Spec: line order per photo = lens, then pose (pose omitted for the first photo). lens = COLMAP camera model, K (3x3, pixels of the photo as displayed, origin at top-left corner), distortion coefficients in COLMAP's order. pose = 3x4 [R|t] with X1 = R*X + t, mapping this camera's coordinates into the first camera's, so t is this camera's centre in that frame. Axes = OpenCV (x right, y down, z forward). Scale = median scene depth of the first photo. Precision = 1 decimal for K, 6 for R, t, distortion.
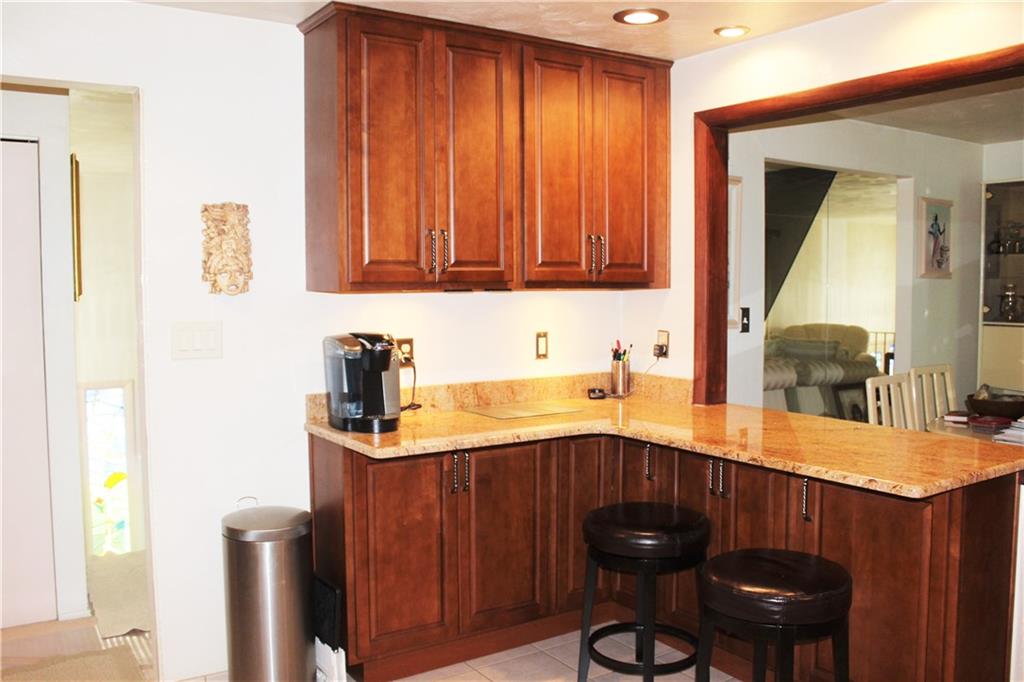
lens RADIAL K [[923.1, 0, 510.8], [0, 923.1, 347.0], [0, 0, 1]] dist [-0.145428, 0.107161]
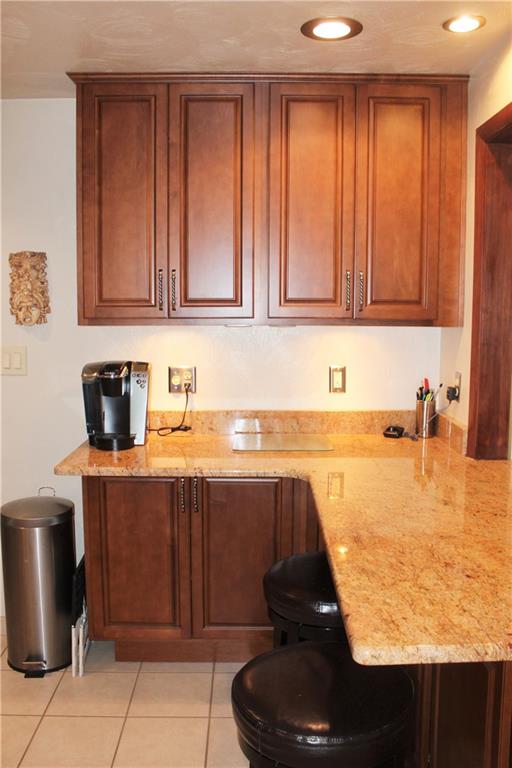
lens RADIAL K [[692.3, 0, 256.9], [0, 692.3, 381.4], [0, 0, 1]] dist [-0.145428, 0.107161]
pose [[0.831494, 0.068431, -0.551303, 0.415411], [-0.045649, 0.997445, 0.054958, -0.040934], [0.553655, -0.020531, 0.832493, 0.345529]]
